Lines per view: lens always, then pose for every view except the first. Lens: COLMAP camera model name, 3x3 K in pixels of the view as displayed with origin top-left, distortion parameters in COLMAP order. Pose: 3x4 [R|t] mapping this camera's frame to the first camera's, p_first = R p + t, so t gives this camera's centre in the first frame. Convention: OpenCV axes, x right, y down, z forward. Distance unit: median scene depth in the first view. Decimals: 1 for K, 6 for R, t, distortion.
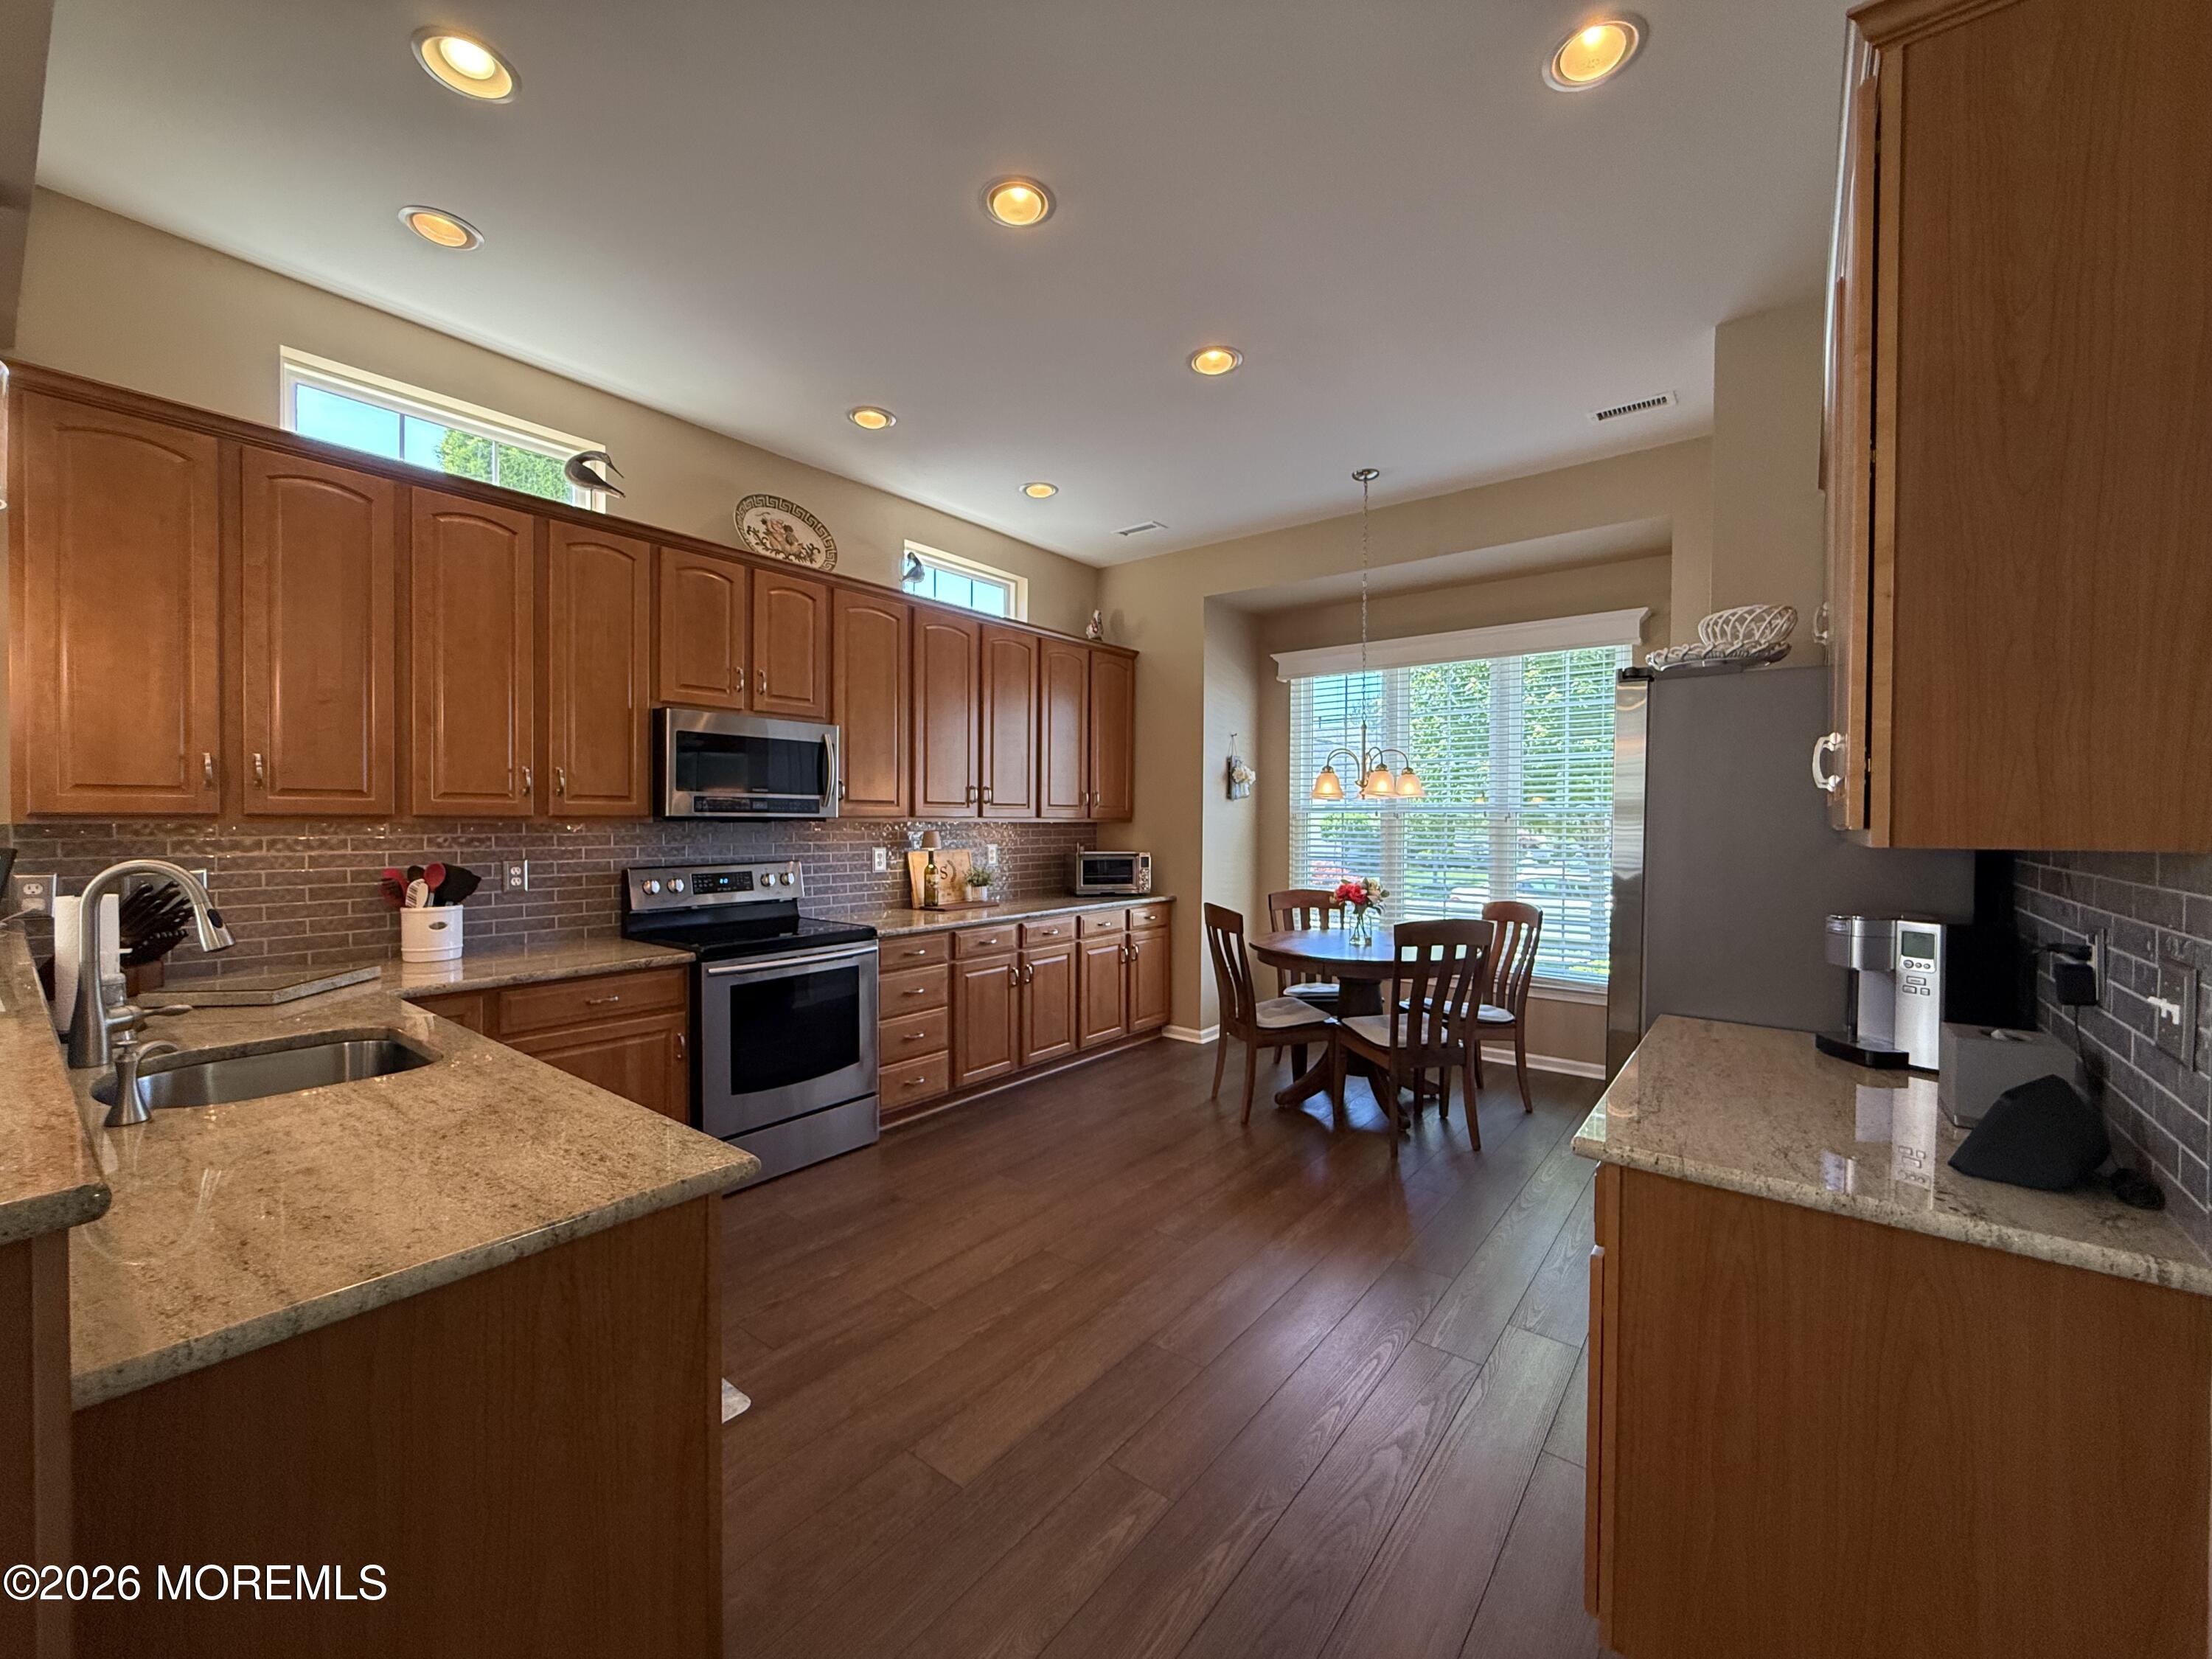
lens RADIAL K [[882.1, 0, 1092.8], [0, 882.1, 832.2], [0, 0, 1]] dist [-0.001665, 0.000174]
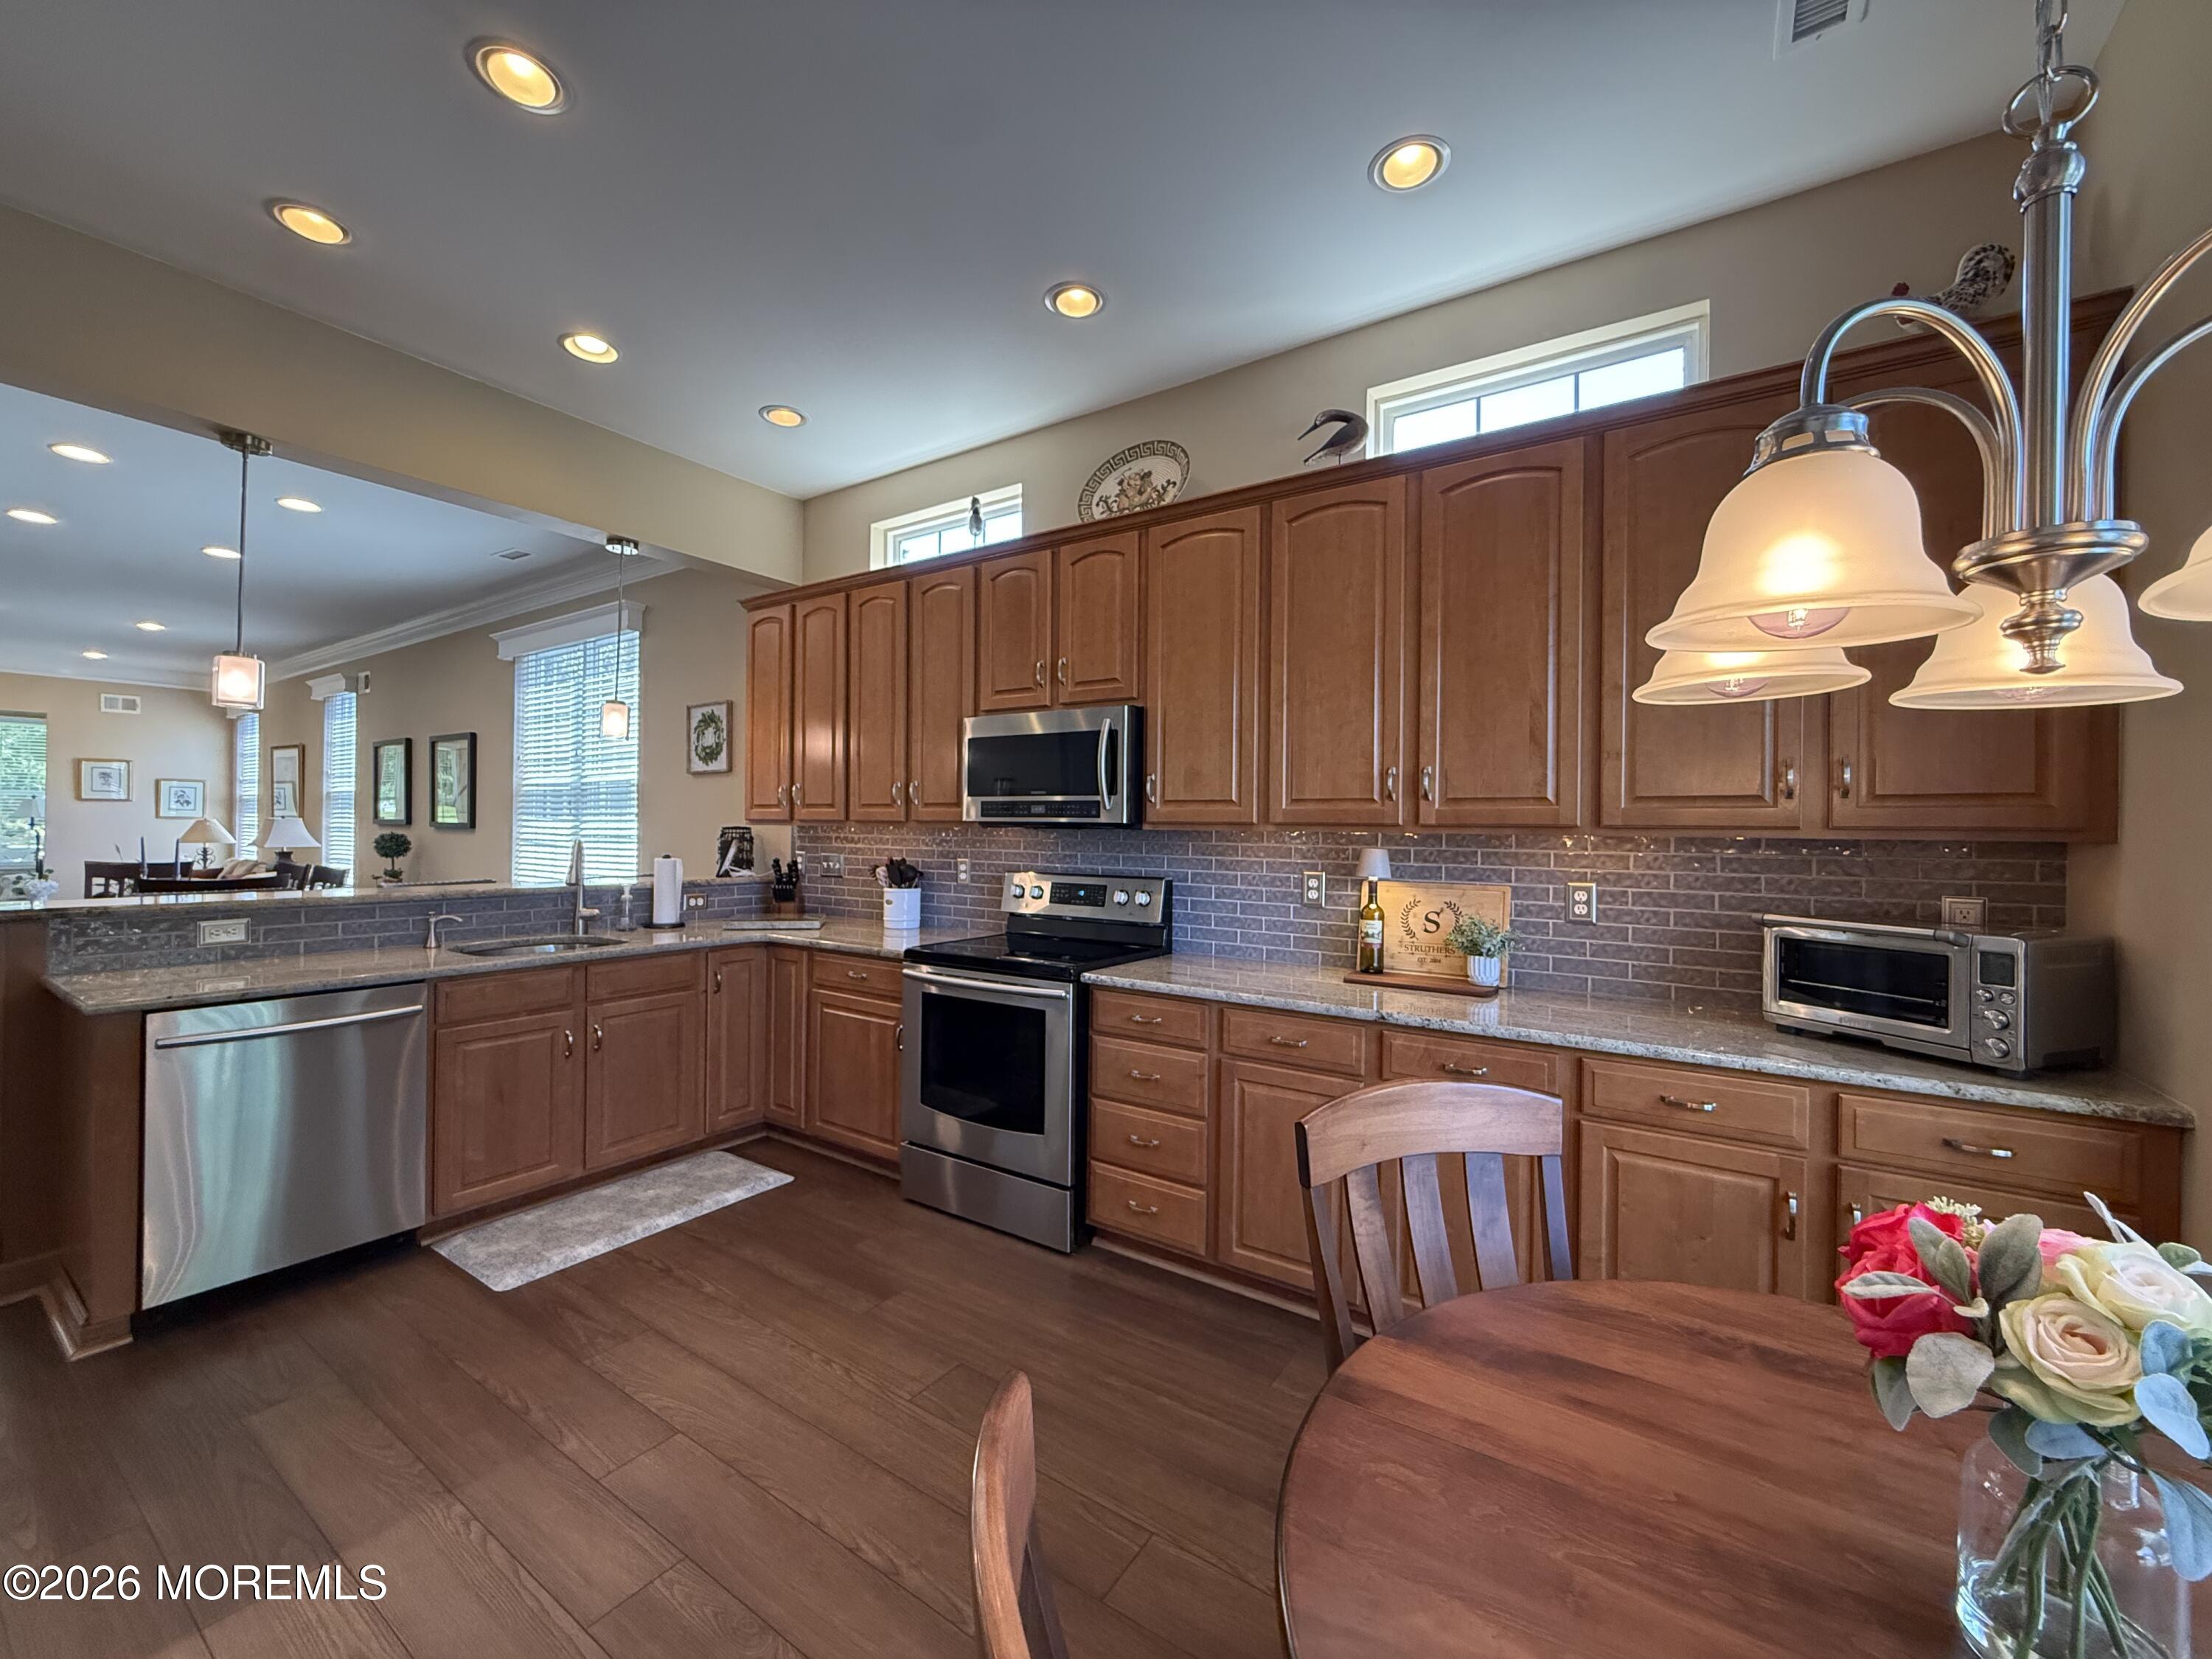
lens RADIAL K [[882.1, 0, 1125.9], [0, 882.1, 835.9], [0, 0, 1]] dist [-0.001665, 0.000174]
pose [[0.091737, 0.003998, -0.995775, 0.419902], [-0.031337, 0.999508, 0.001126, -0.005562], [0.995290, 0.031101, 0.091817, 0.802819]]
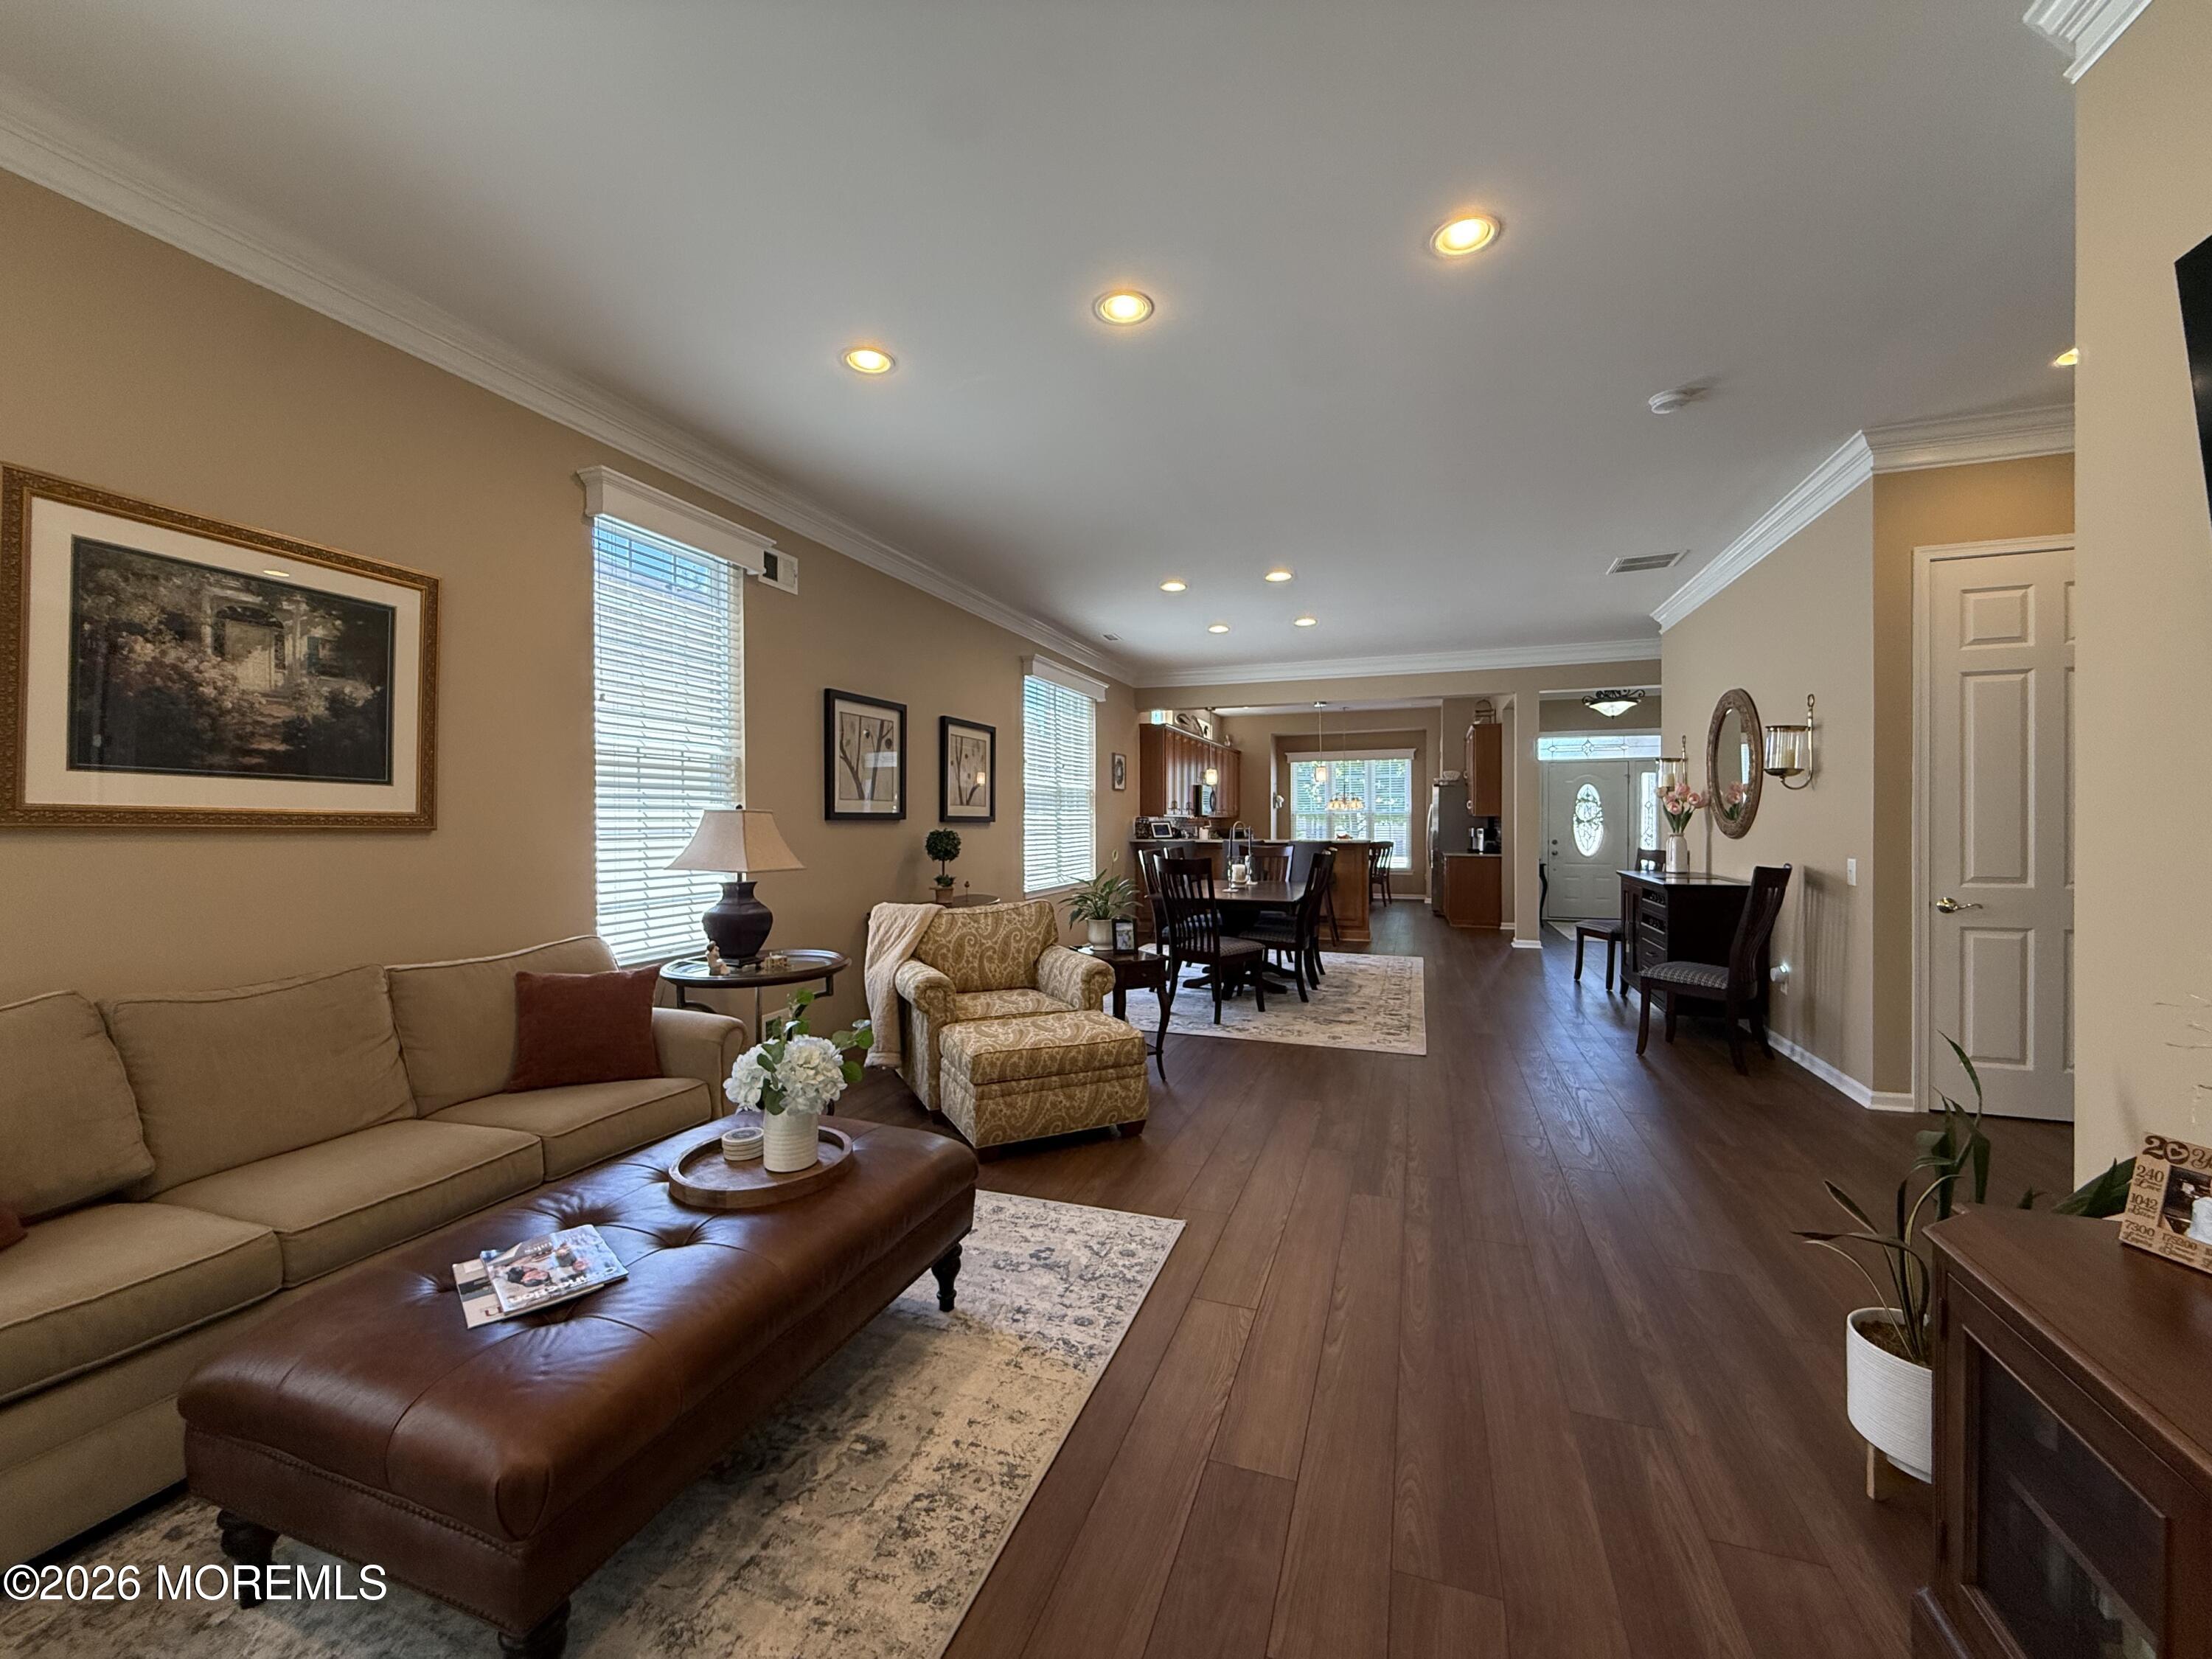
lens RADIAL K [[882.1, 0, 1101.1], [0, 882.1, 829.2], [0, 0, 1]] dist [-0.001665, 0.000174]
pose [[0.944614, -0.017000, 0.327742, -1.530447], [0.021229, 0.999731, -0.009330, 0.047521], [-0.327495, 0.015771, 0.944721, -1.686710]]
